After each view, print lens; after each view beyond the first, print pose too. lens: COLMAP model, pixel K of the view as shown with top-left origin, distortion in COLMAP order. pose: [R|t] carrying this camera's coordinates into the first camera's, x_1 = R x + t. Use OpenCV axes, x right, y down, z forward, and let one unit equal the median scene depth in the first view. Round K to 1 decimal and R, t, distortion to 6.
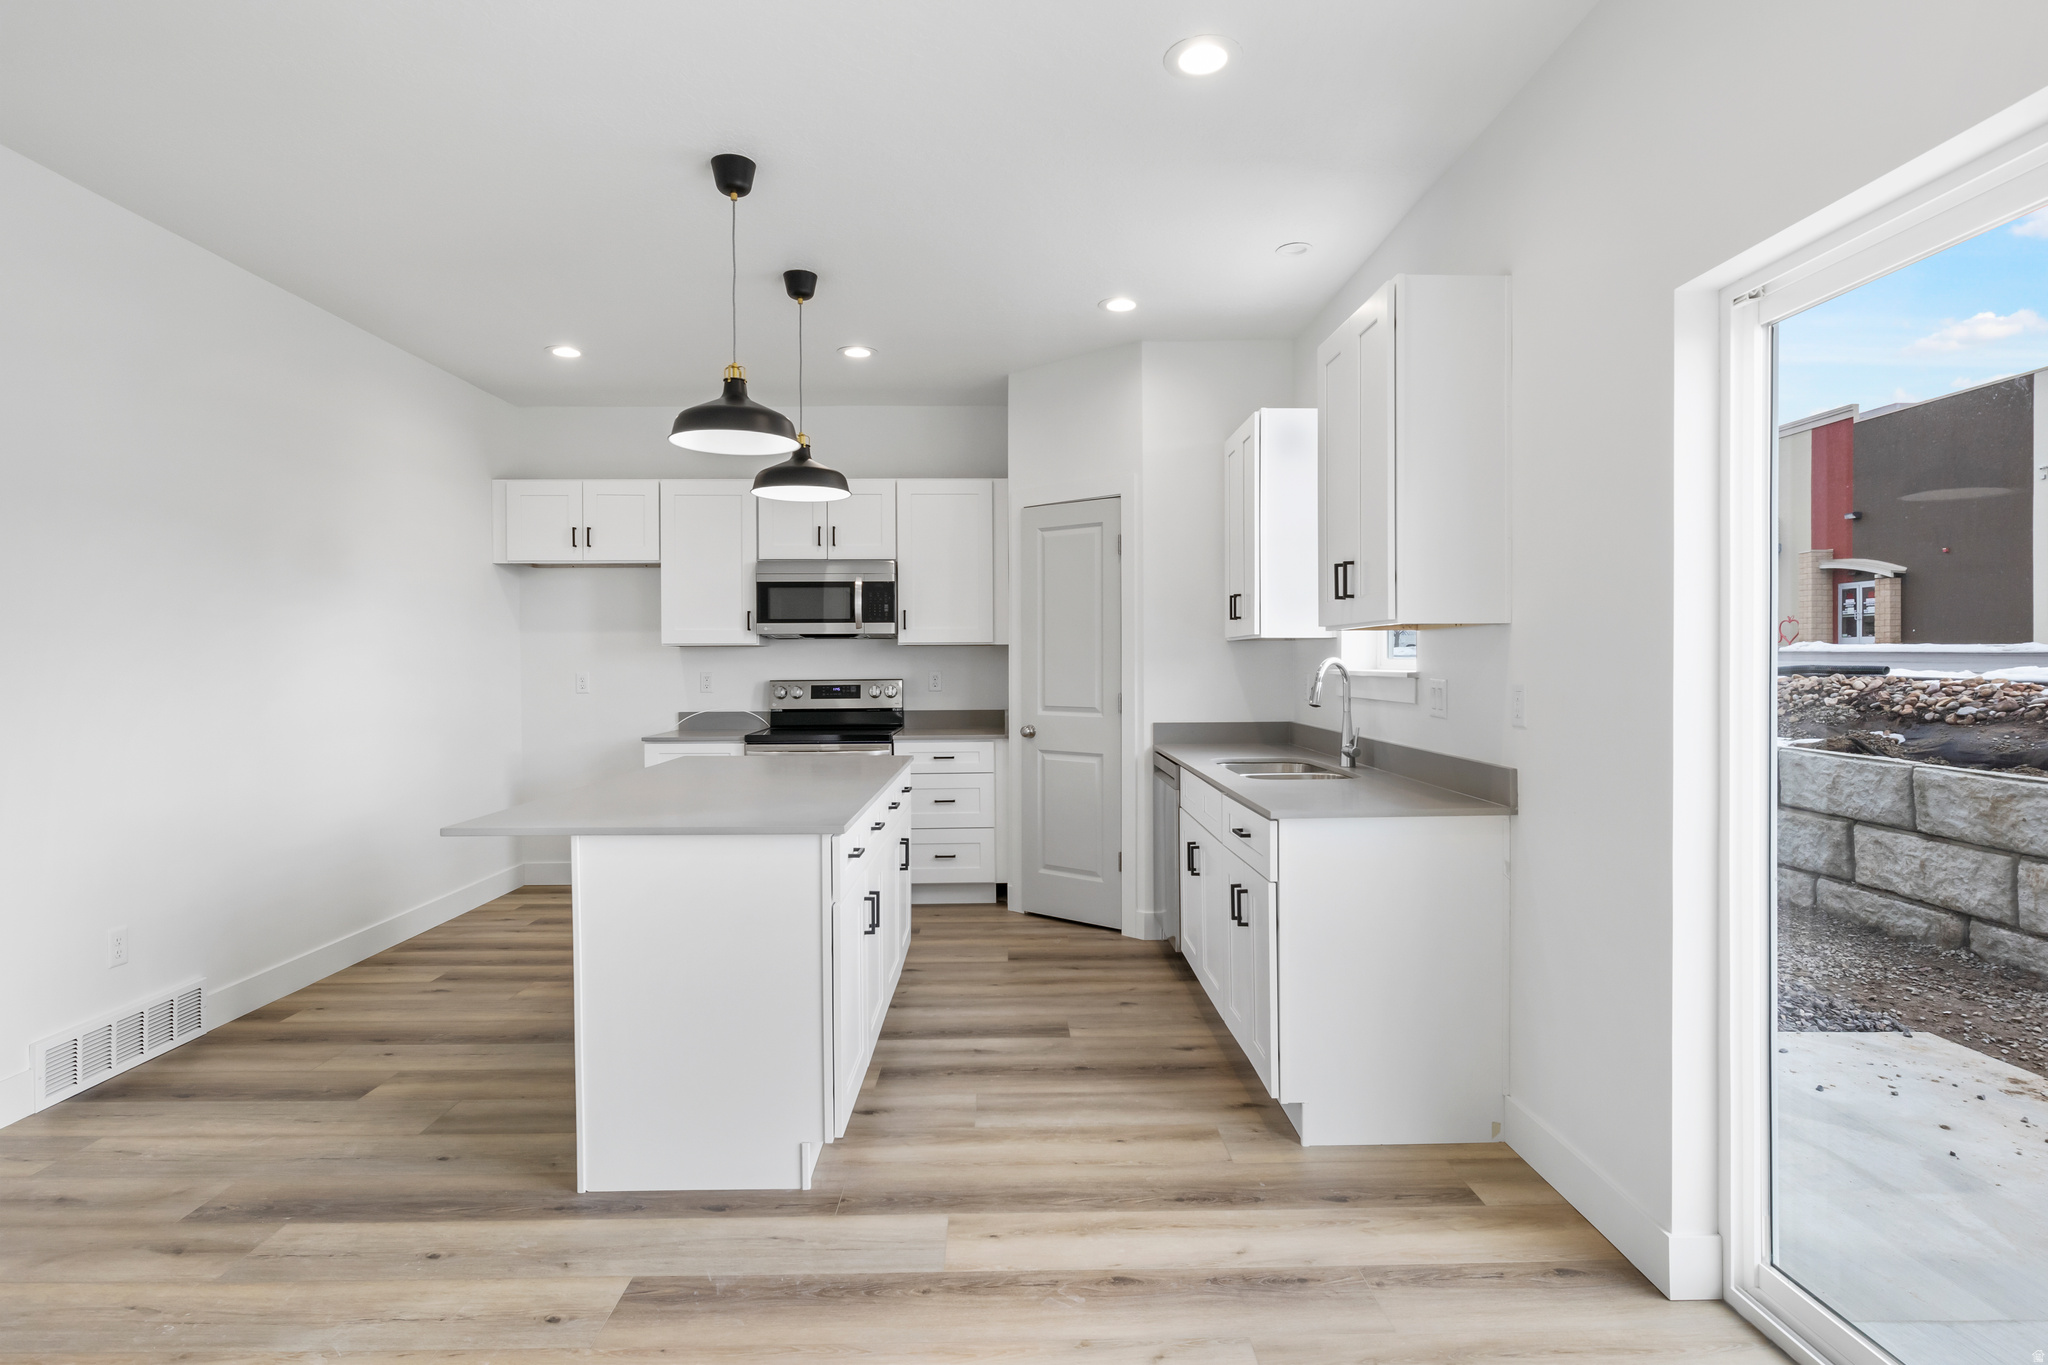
lens RADIAL K [[1038.4, 0, 1027.2], [0, 1038.4, 671.5], [0, 0, 1]] dist [-0.003109, 0.001248]
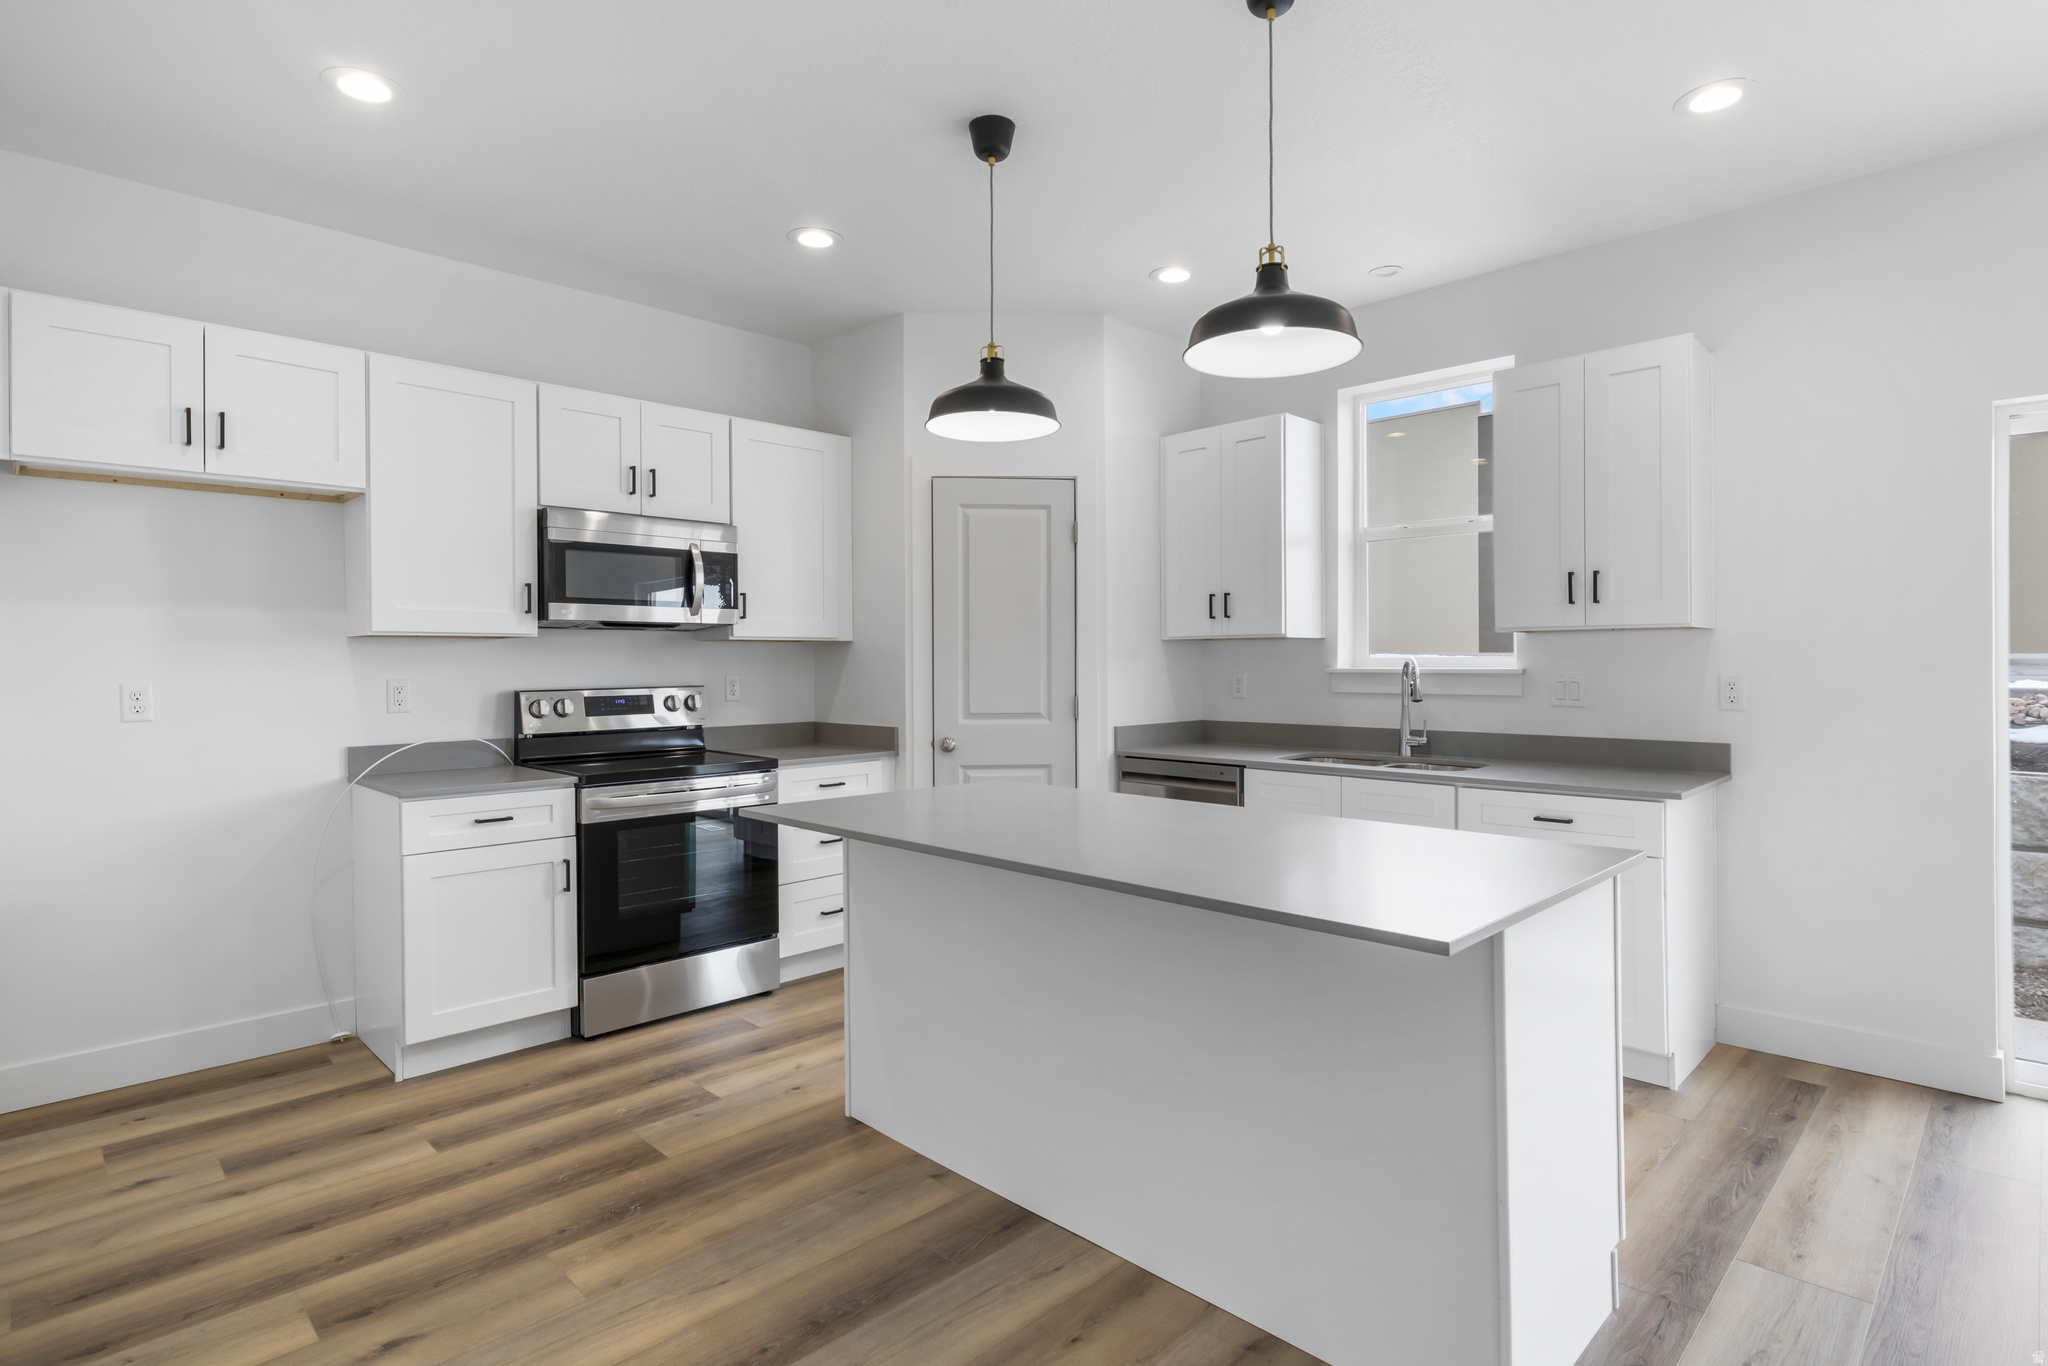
lens RADIAL K [[1038.4, 0, 1016.9], [0, 1038.4, 671.4], [0, 0, 1]] dist [-0.003109, 0.001248]
pose [[0.726907, -0.006378, 0.686707, -0.656547], [0.008983, 0.999960, -0.000220, -0.000897], [-0.686678, 0.006329, 0.726935, 0.432864]]
